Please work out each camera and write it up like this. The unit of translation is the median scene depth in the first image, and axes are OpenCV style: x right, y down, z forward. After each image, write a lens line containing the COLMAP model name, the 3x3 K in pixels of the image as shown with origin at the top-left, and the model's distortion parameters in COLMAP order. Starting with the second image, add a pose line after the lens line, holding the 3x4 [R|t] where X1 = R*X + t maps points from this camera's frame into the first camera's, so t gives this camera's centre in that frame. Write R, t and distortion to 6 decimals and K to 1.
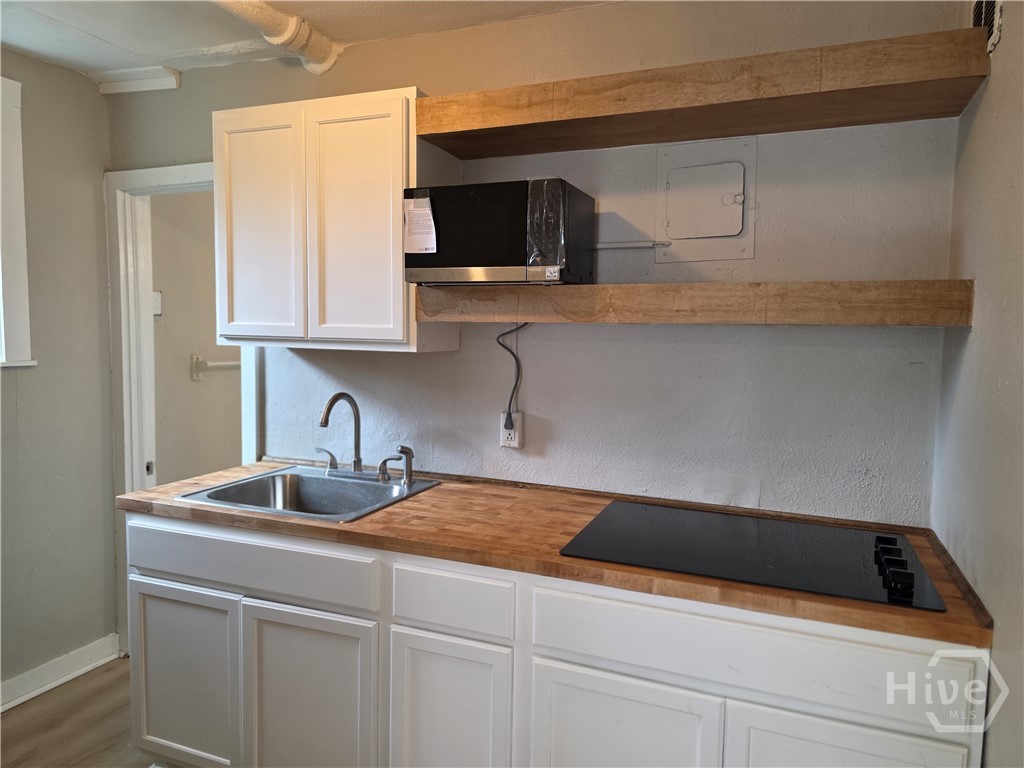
lens RADIAL K [[687.3, 0, 519.4], [0, 687.3, 385.6], [0, 0, 1]] dist [0.078315, -0.082871]
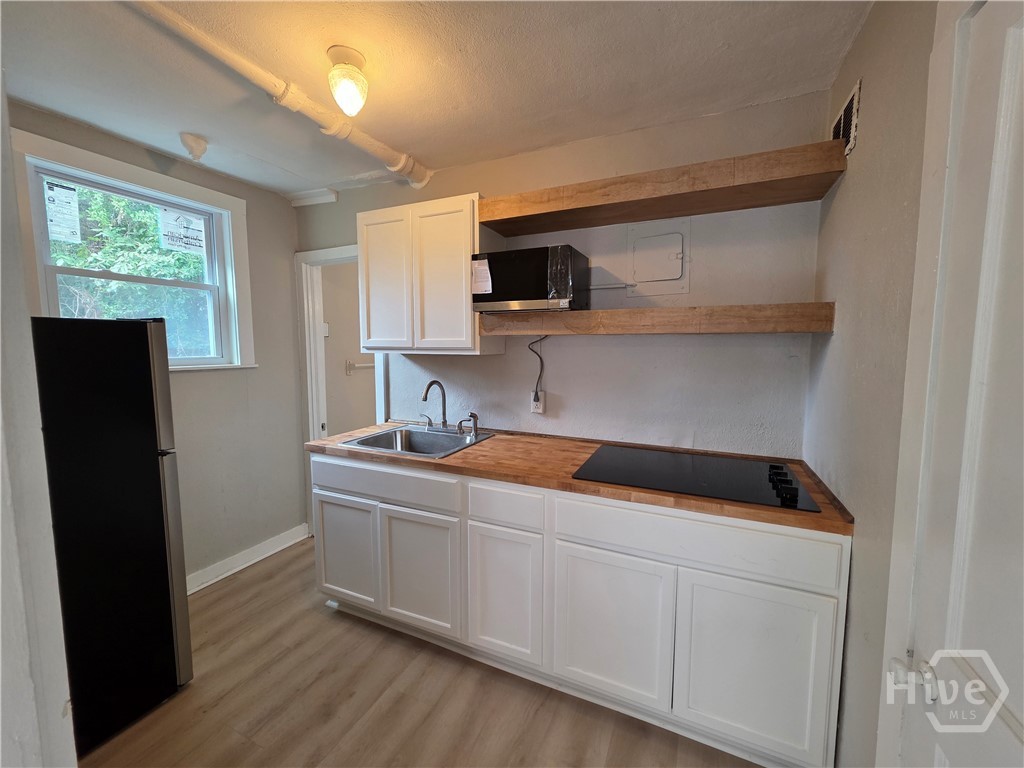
lens RADIAL K [[407.3, 0, 518.5], [0, 407.3, 383.0], [0, 0, 1]] dist [0.002976, 0.000070]
pose [[0.999161, -0.011856, -0.039211, -0.021530], [0.012284, 0.999867, 0.010689, 0.009704], [0.039079, -0.011162, 0.999174, 0.040481]]
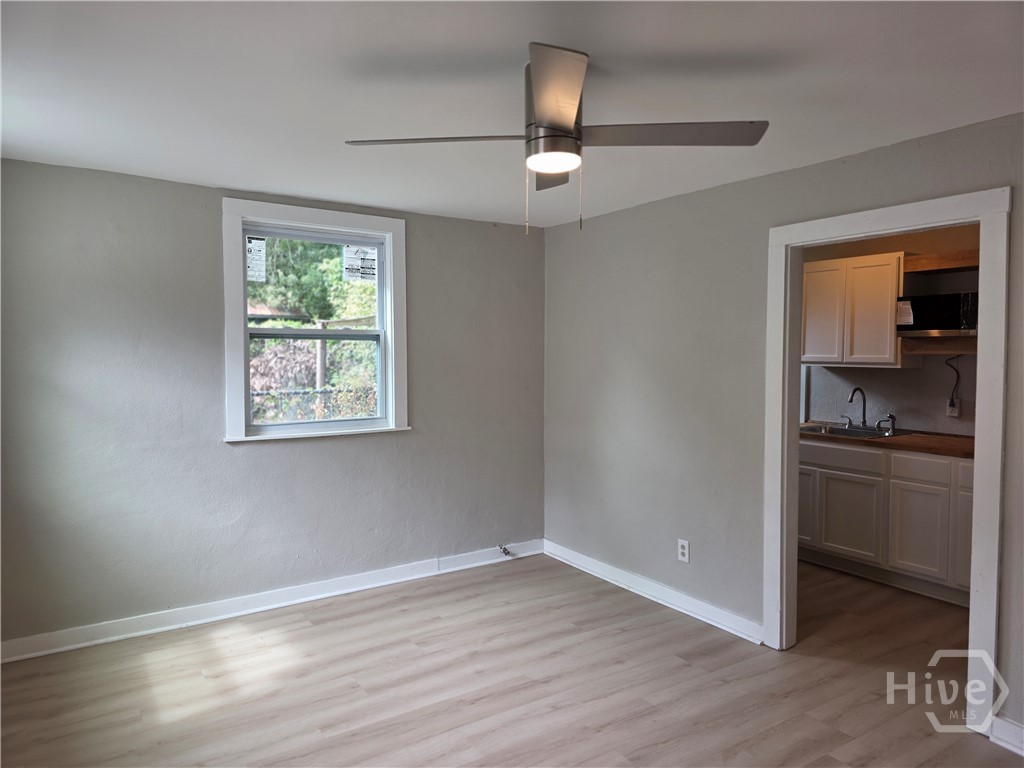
lens RADIAL K [[683.0, 0, 513.4], [0, 683.0, 375.7], [0, 0, 1]] dist [0.068578, -0.061530]
pose [[0.821685, 0.007585, -0.569891, 0.099055], [-0.035838, 0.998620, -0.038382, 0.108635], [0.568814, 0.051962, 0.820823, -1.571904]]
